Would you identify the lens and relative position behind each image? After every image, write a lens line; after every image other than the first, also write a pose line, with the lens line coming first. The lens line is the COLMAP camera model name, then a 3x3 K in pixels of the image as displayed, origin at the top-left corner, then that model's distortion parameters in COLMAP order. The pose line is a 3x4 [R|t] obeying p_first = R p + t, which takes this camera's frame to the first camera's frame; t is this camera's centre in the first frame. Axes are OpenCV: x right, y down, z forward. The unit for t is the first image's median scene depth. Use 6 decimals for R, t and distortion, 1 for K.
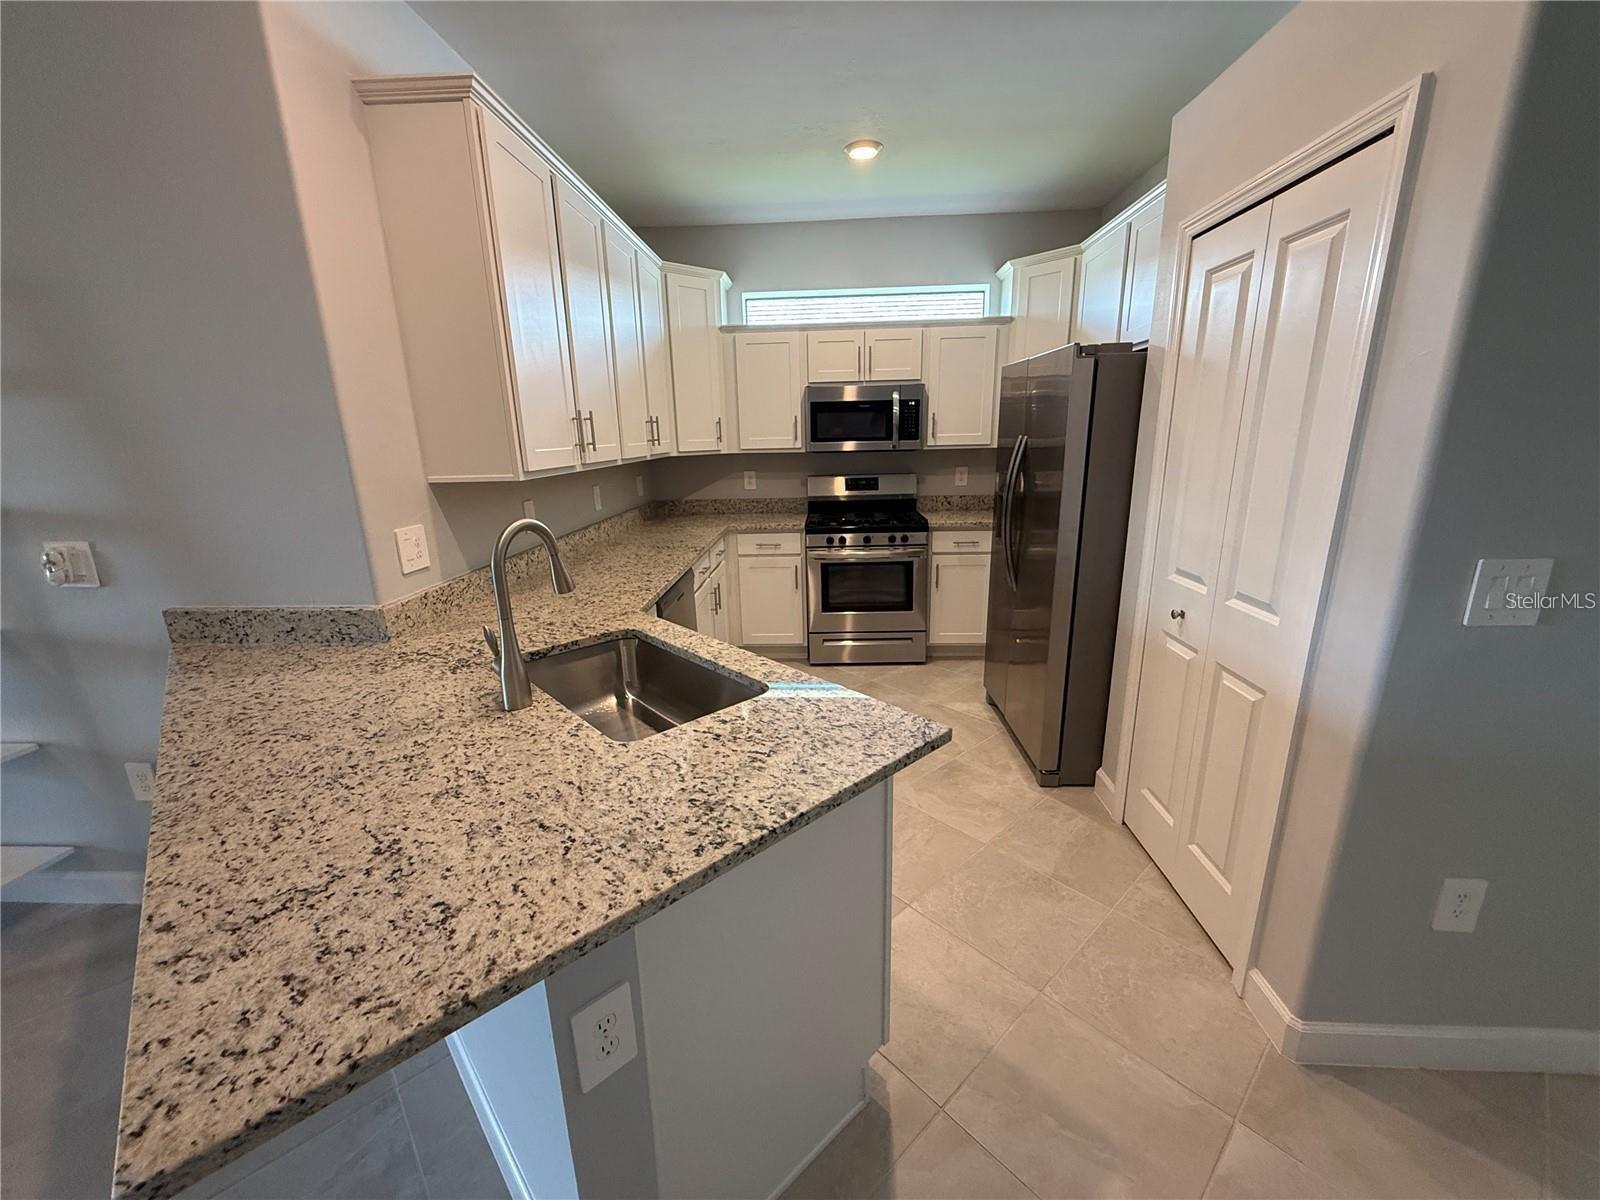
lens RADIAL K [[640.5, 0, 794.1], [0, 640.5, 602.4], [0, 0, 1]] dist [0.000757, -0.000269]
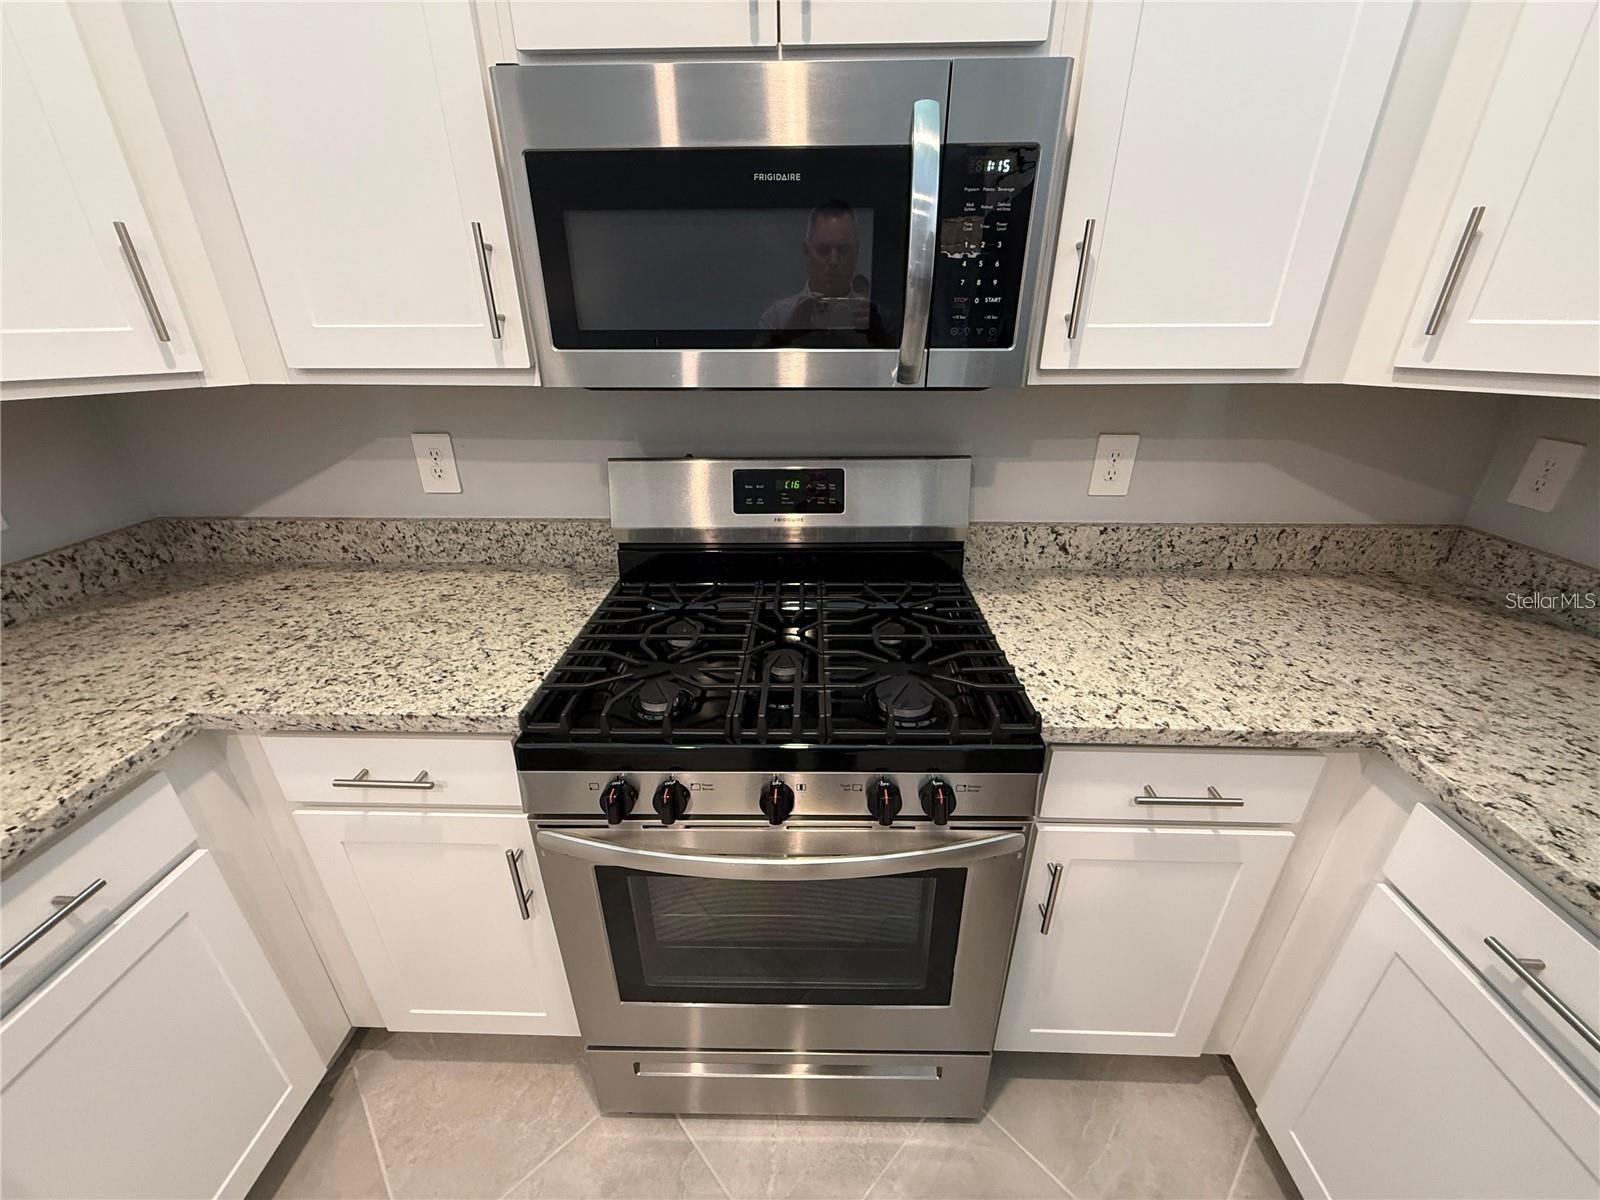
lens RADIAL K [[640.5, 0, 794.1], [0, 640.5, 602.4], [0, 0, 1]] dist [0.000757, -0.000269]
pose [[0.999559, 0.007019, 0.028848, 0.107679], [-0.011828, 0.985358, 0.170084, -0.198883], [-0.027232, -0.170351, 0.985007, 0.750718]]
